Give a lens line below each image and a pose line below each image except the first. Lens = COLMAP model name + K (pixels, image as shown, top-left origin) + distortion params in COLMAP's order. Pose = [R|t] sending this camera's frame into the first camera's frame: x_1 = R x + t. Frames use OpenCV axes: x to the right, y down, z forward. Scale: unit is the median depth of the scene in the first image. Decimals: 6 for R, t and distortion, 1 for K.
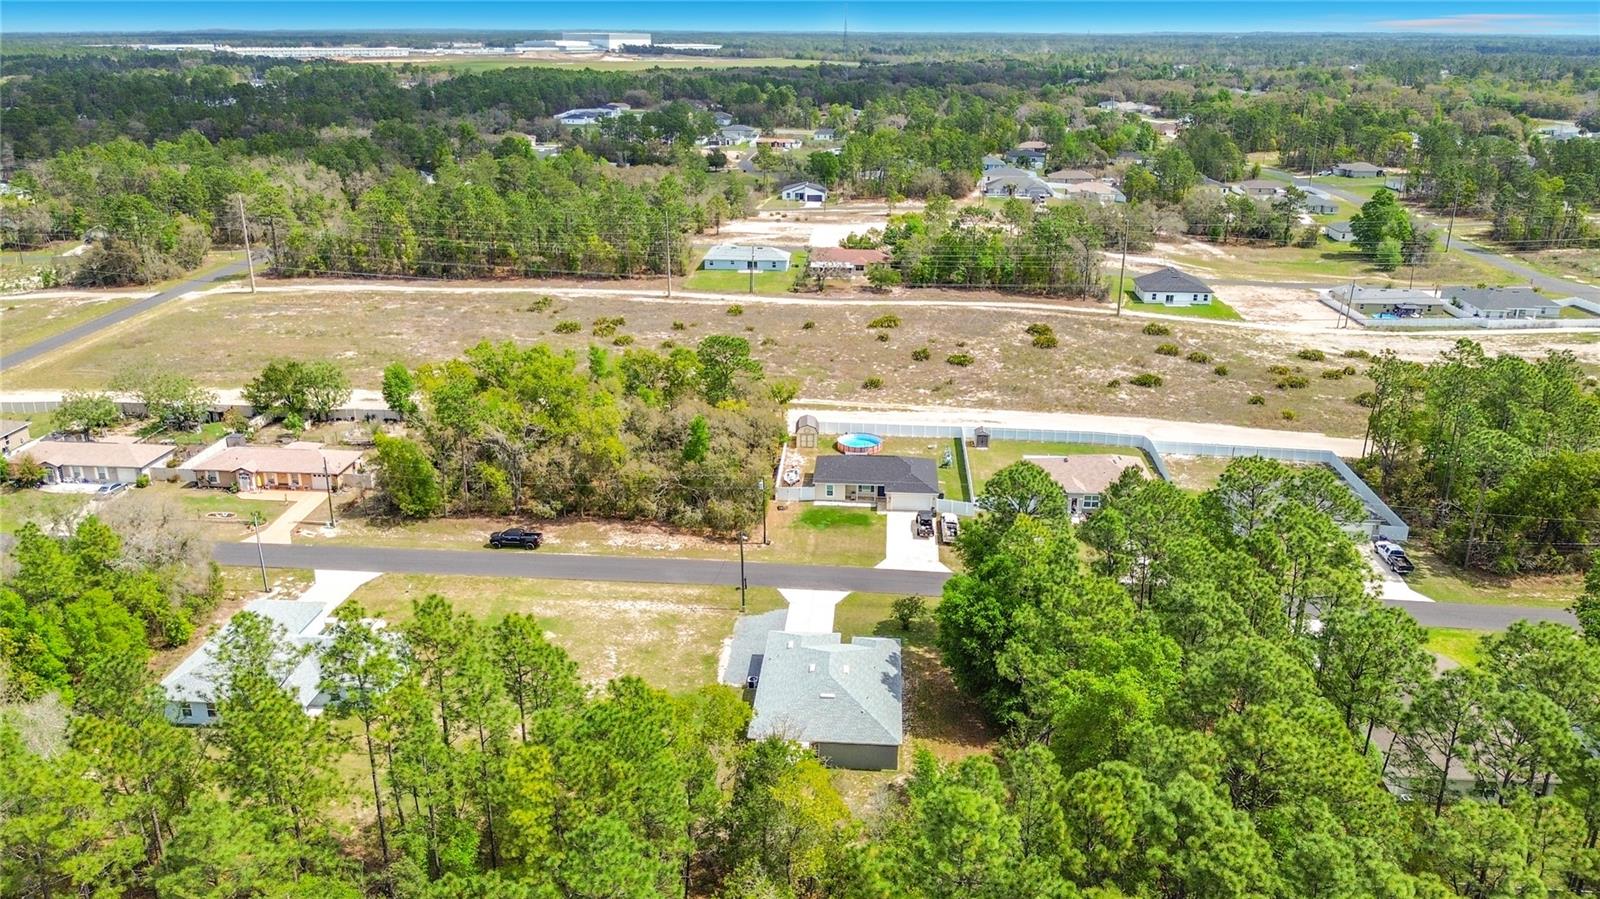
lens RADIAL K [[1189.4, 0, 800.0], [0, 1189.4, 449.5], [0, 0, 1]] dist [0.040426, -0.085113]
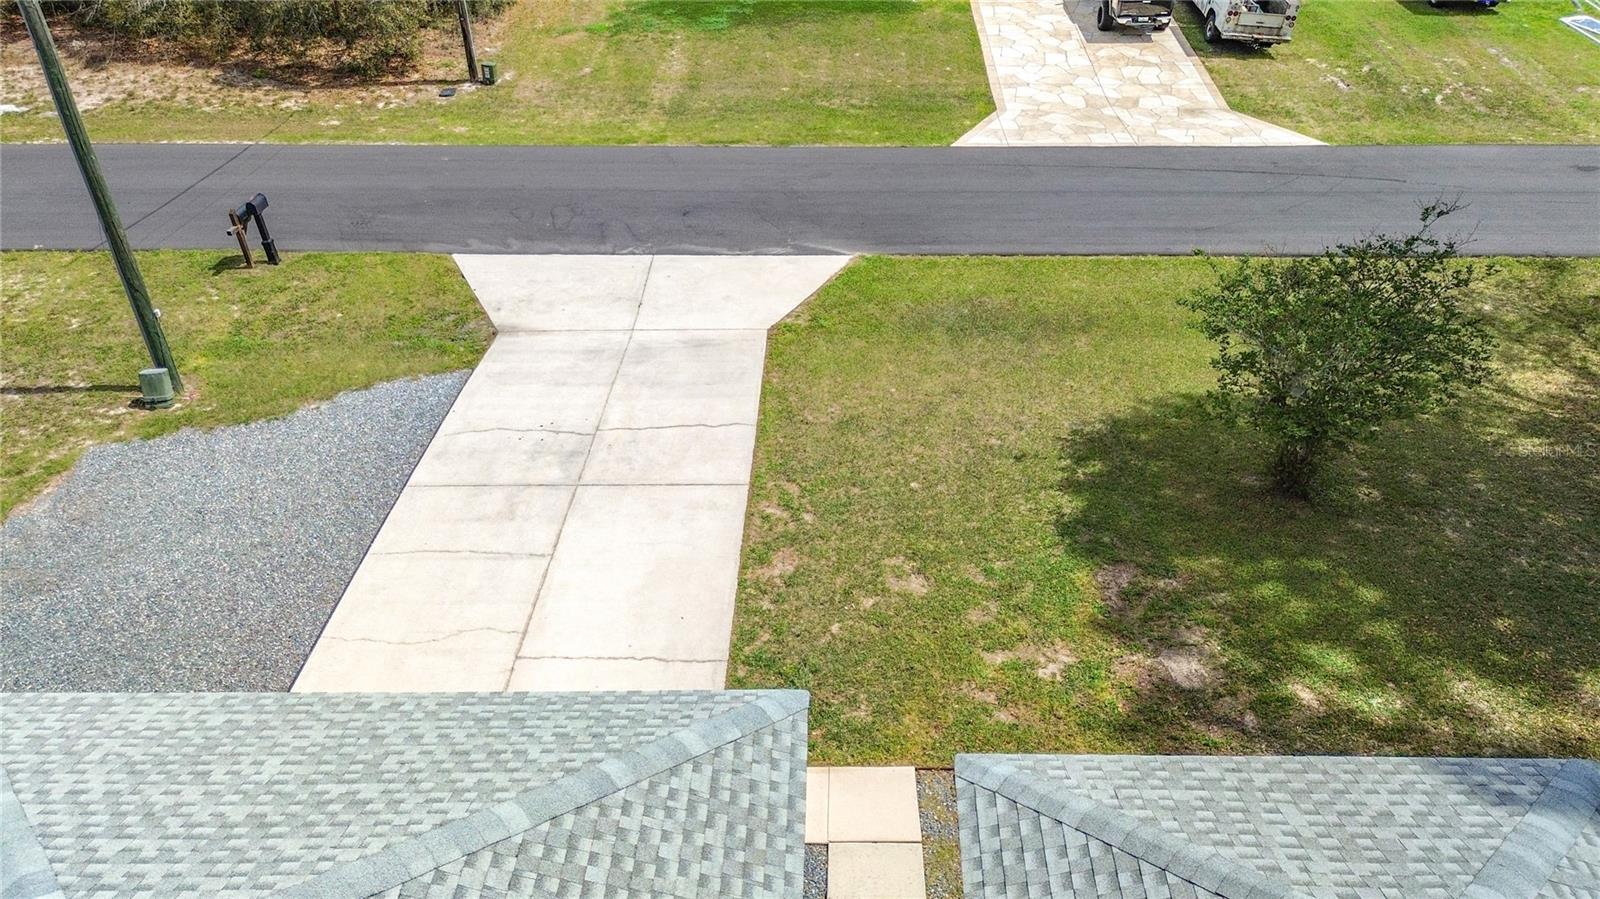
lens RADIAL K [[1181.4, 0, 800.0], [0, 1181.4, 449.5], [0, 0, 1]] dist [0.071614, -0.086477]
pose [[0.998531, -0.051977, 0.015297, 0.018172], [0.047084, 0.972128, 0.229676, 0.065235], [-0.026809, -0.228618, 0.973147, 0.496146]]
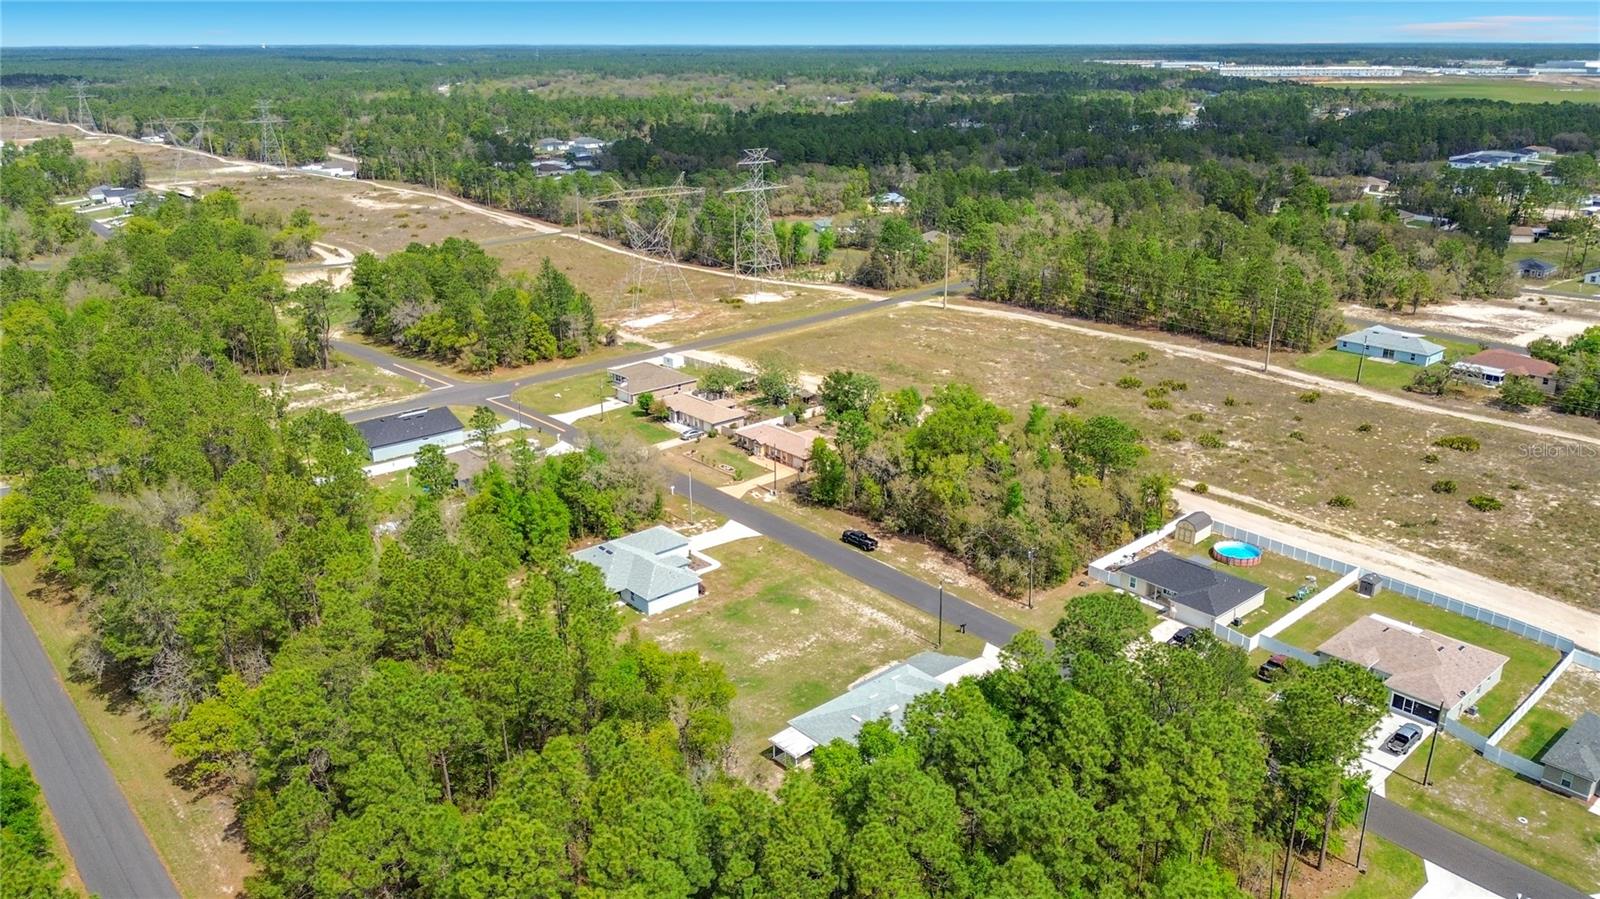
lens RADIAL K [[1157.3, 0, 800.0], [0, 1157.3, 449.5], [0, 0, 1]] dist [0.057438, -0.103348]
pose [[0.712054, 0.225616, -0.664889, 0.337718], [-0.227690, 0.969990, 0.085305, -0.071647], [0.664181, 0.090646, 0.742055, 0.021363]]
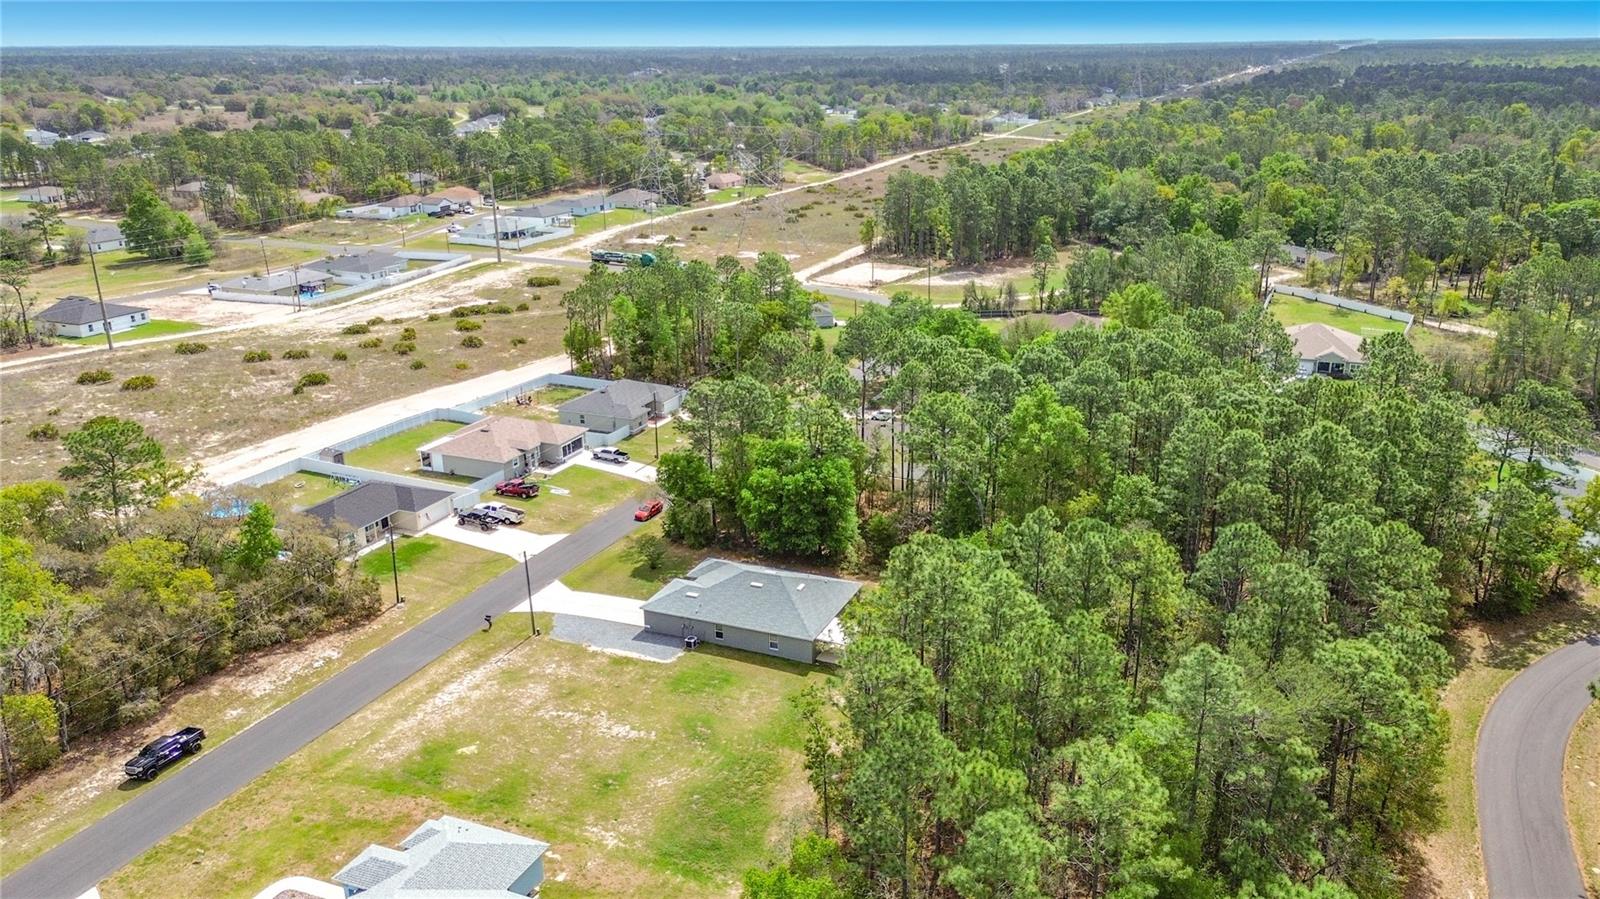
lens RADIAL K [[1146.8, 0, 864.7], [0, 1146.8, 447.6], [0, 0, 1]] dist [0.066816, -0.067932]
pose [[0.298553, -0.317424, 0.900060, -0.432371], [0.319762, 0.921833, 0.219036, -0.067288], [-0.899232, 0.222411, 0.376716, 0.232148]]
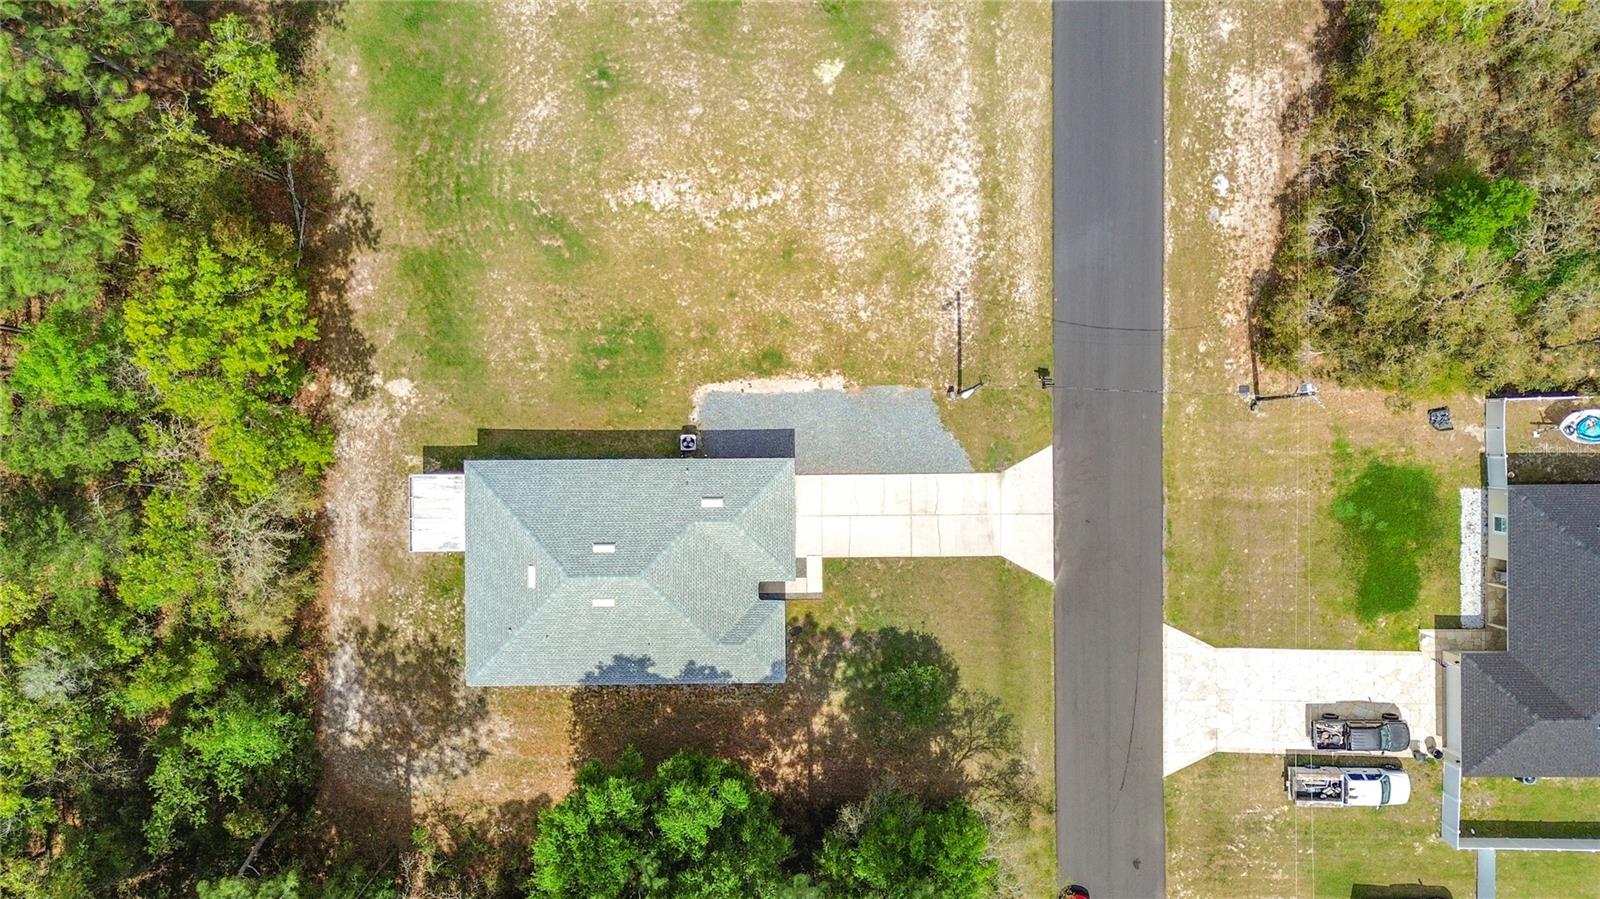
lens RADIAL K [[1133.0, 0, 804.4], [0, 1133.0, 515.3], [0, 0, 1]] dist [0.076270, -0.095740]
pose [[0.078426, 0.996906, 0.005272, 0.000364], [-0.315549, 0.019807, 0.948703, -0.202365], [0.945663, -0.076067, 0.316126, 0.445805]]
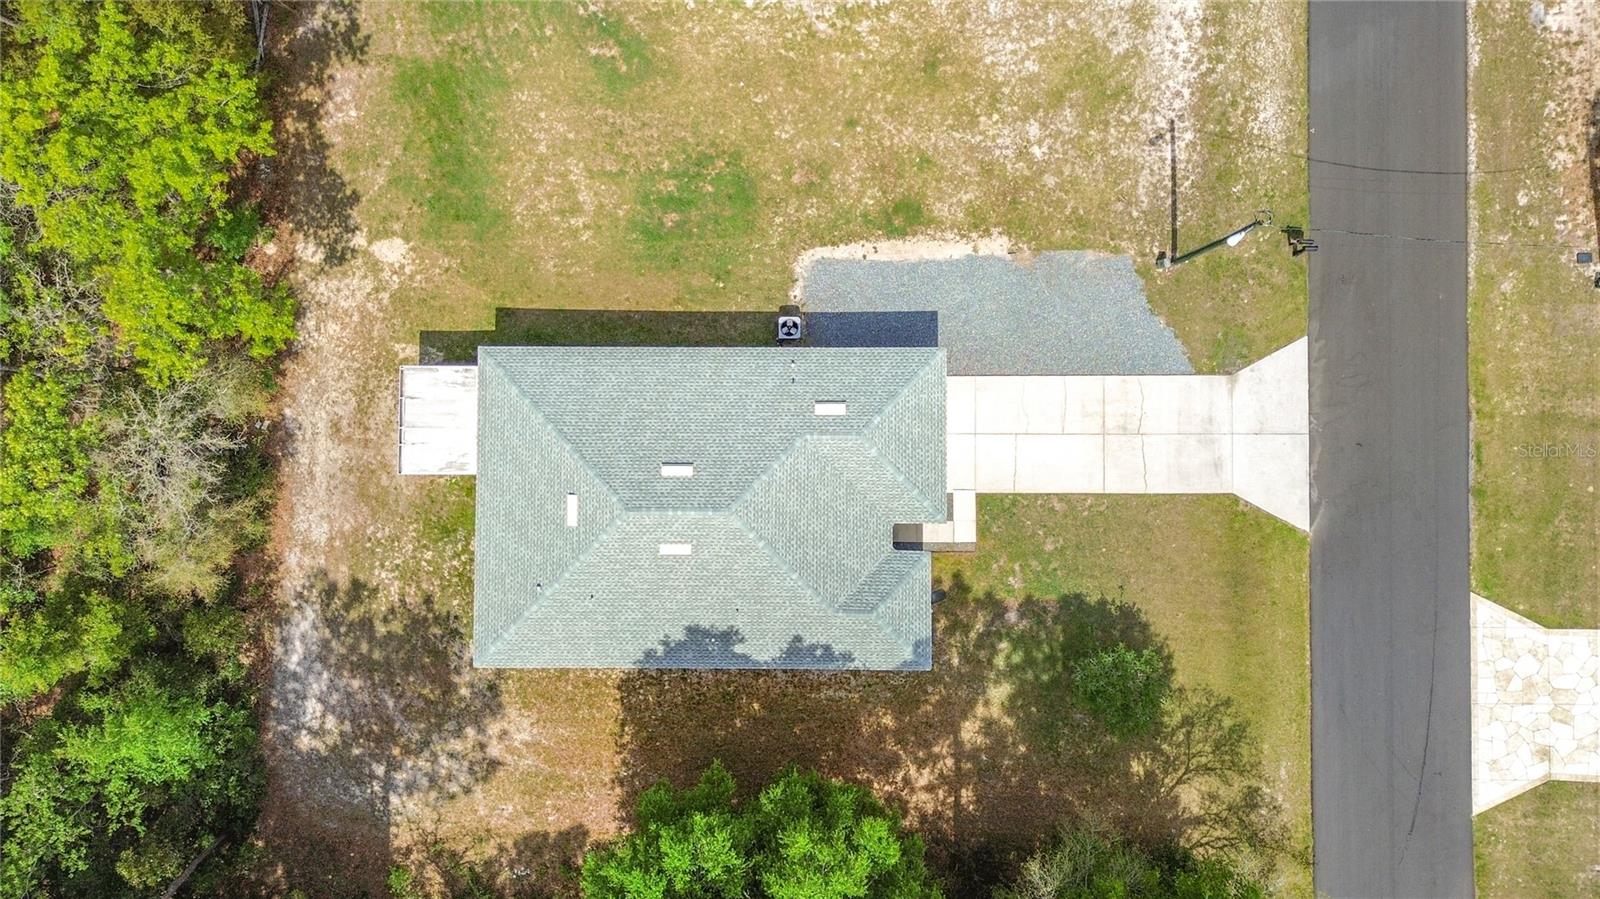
lens RADIAL K [[1084.7, 0, 753.7], [0, 1084.7, 455.3], [0, 0, 1]] dist [0.054416, -0.054219]
pose [[0.066783, 0.996946, -0.040490, 0.012575], [-0.301158, 0.058828, 0.951758, -0.095782], [0.951233, -0.051368, 0.304167, 0.443271]]
